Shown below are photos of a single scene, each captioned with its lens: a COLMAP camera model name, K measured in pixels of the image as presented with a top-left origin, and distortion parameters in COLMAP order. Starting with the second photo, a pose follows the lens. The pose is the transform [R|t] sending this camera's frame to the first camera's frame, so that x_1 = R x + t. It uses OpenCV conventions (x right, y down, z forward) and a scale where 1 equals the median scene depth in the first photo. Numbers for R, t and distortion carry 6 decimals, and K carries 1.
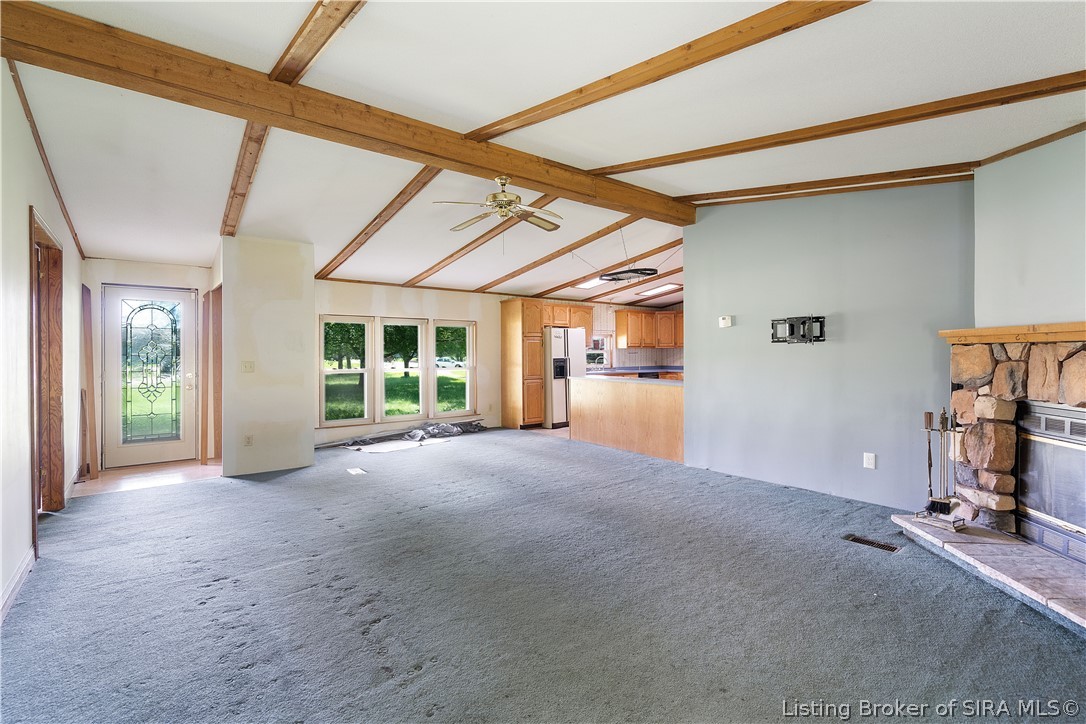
lens RADIAL K [[499.7, 0, 544.2], [0, 499.7, 357.6], [0, 0, 1]] dist [-0.001231, -0.000178]
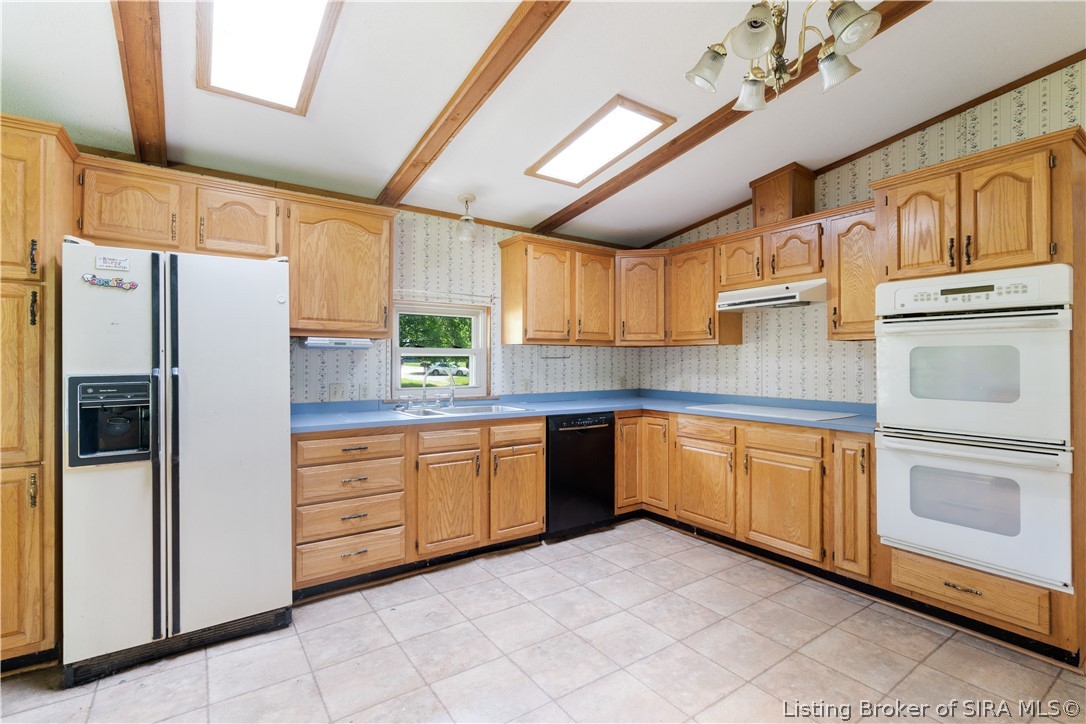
lens RADIAL K [[492.0, 0, 545.5], [0, 492.0, 360.1], [0, 0, 1]] dist [-0.001260, 0.000414]
pose [[0.998032, 0.007414, -0.062266, 0.243757], [-0.007826, 0.999949, -0.006373, -0.005749], [0.062215, 0.006848, 0.998039, 0.779558]]
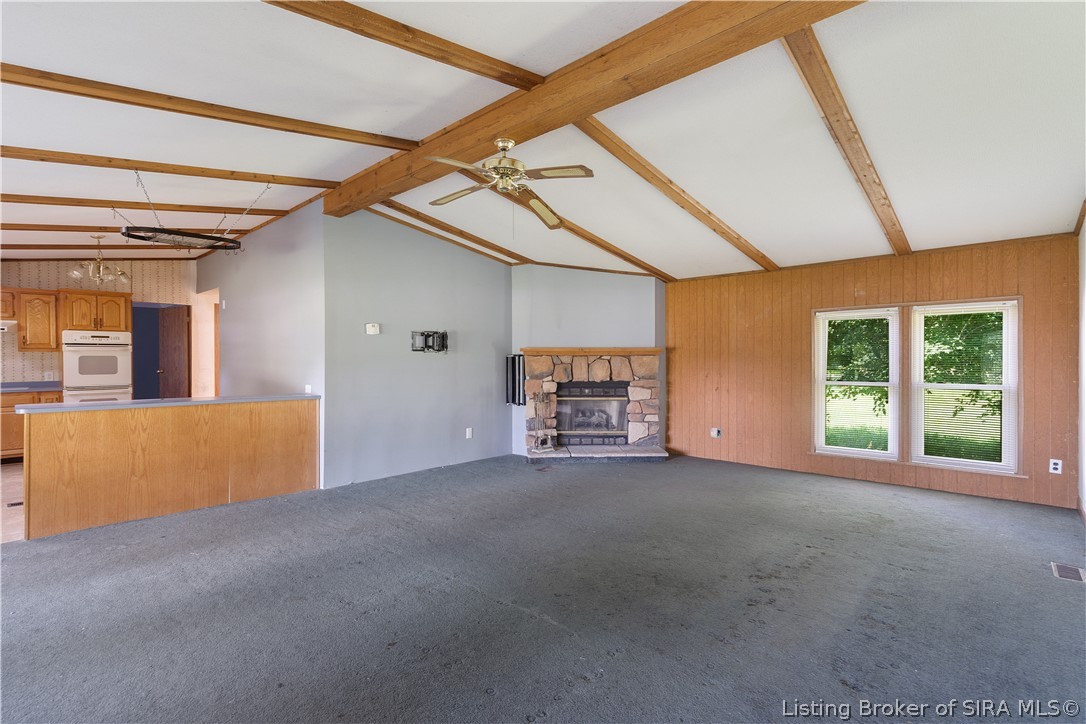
lens RADIAL K [[507.2, 0, 532.7], [0, 507.2, 359.8], [0, 0, 1]] dist [0.002256, -0.000466]
pose [[-0.134755, 0.000927, 0.990878, -0.418815], [0.009928, 0.999951, 0.000414, -0.004079], [-0.990829, 0.009893, -0.134758, 0.495216]]
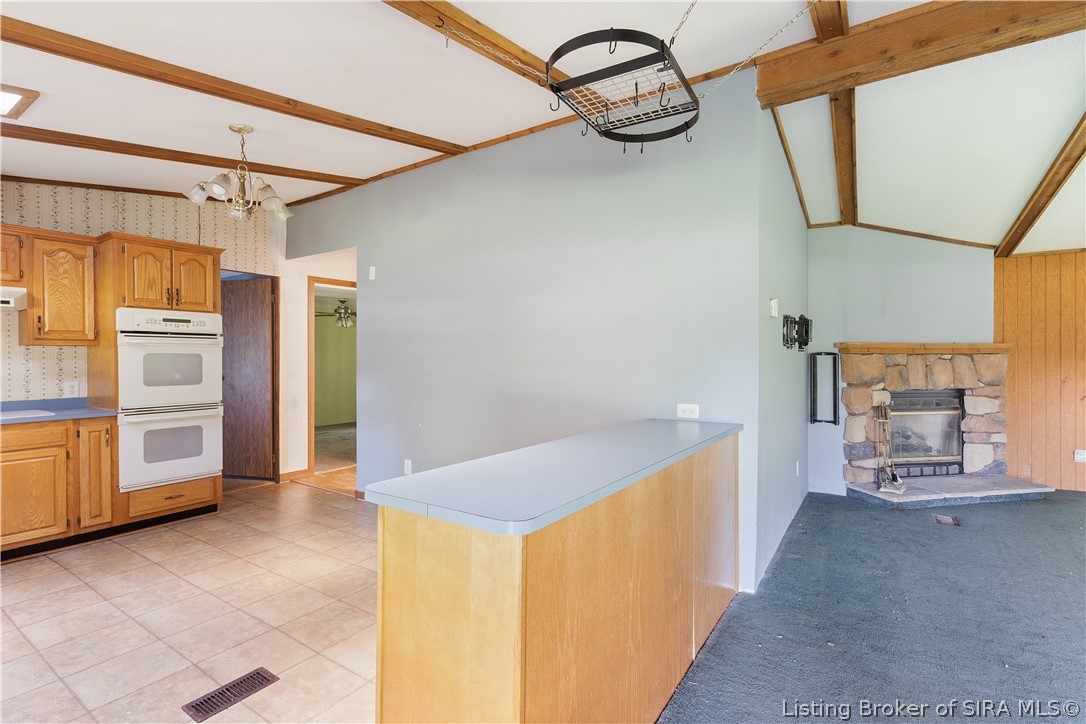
lens RADIAL K [[507.2, 0, 532.7], [0, 507.2, 359.8], [0, 0, 1]] dist [0.002256, -0.000466]
pose [[-0.292570, 0.002612, 0.956240, -0.080291], [0.010486, 0.999945, 0.000477, -0.007634], [-0.956186, 0.010167, -0.292582, 0.879198]]
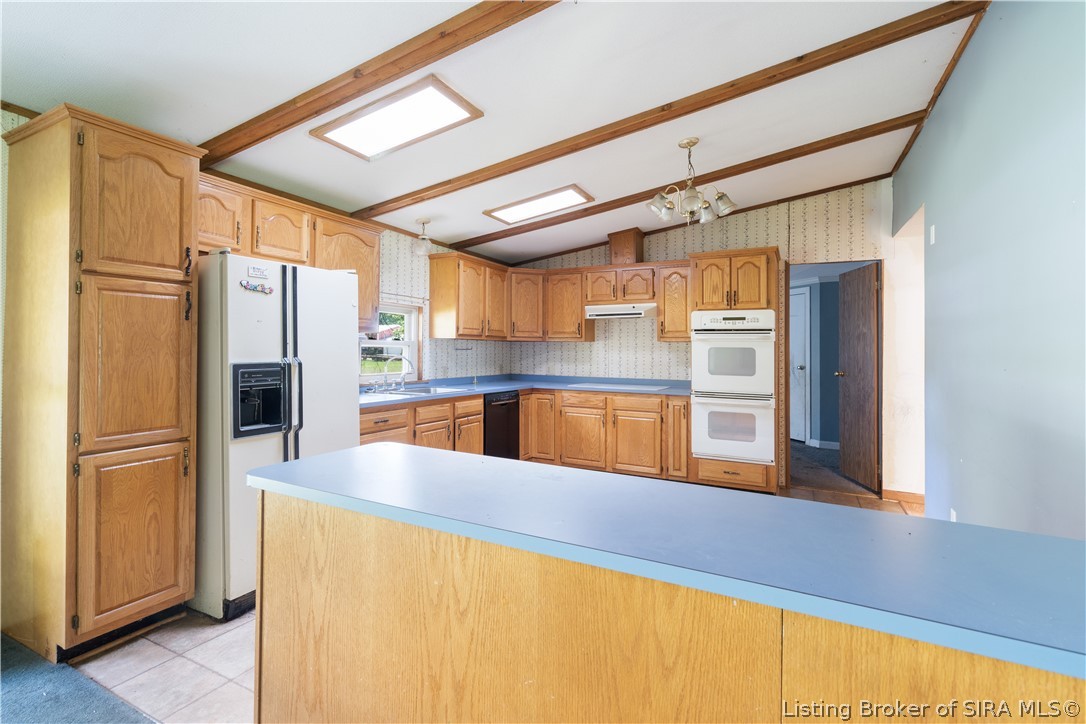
lens RADIAL K [[501.2, 0, 541.0], [0, 501.2, 343.5], [0, 0, 1]] dist [-0.002227, -0.000047]
pose [[0.909437, 0.023500, 0.415178, 0.056930], [-0.015364, 0.999619, -0.022927, -0.005709], [-0.415558, 0.014472, 0.909451, 0.667696]]
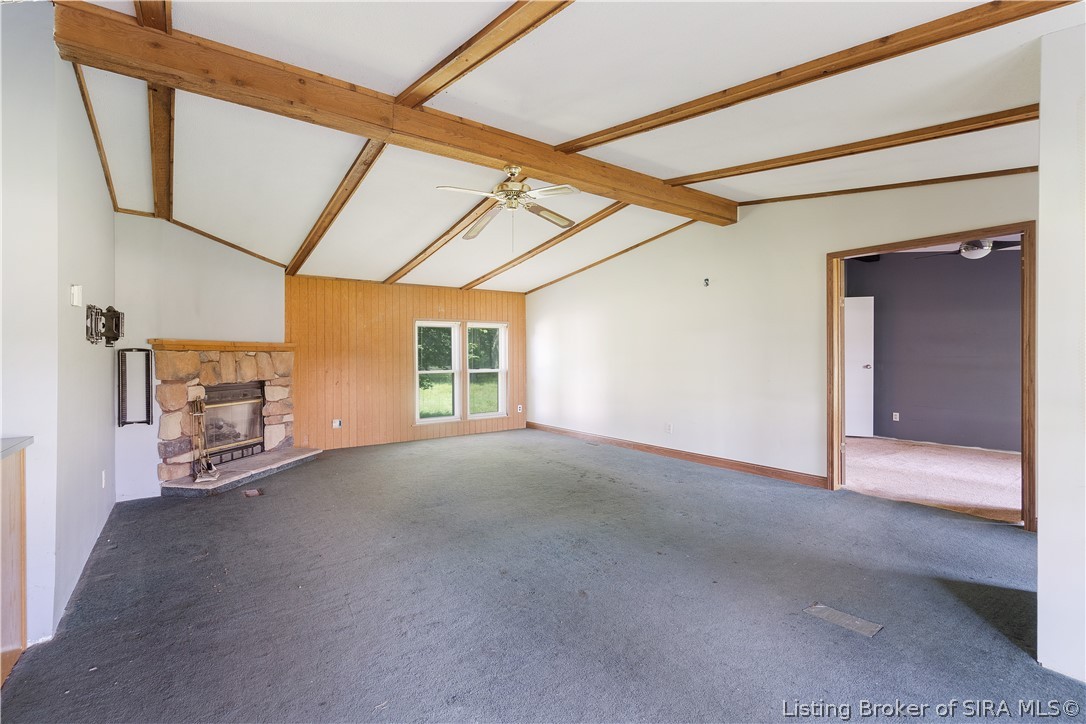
lens RADIAL K [[499.7, 0, 544.2], [0, 499.7, 357.6], [0, 0, 1]] dist [-0.001231, -0.000178]
pose [[-0.998798, 0.005085, 0.048748, -0.084886], [0.005760, 0.999889, 0.013712, -0.007513], [-0.048673, 0.013977, -0.998717, 0.901153]]
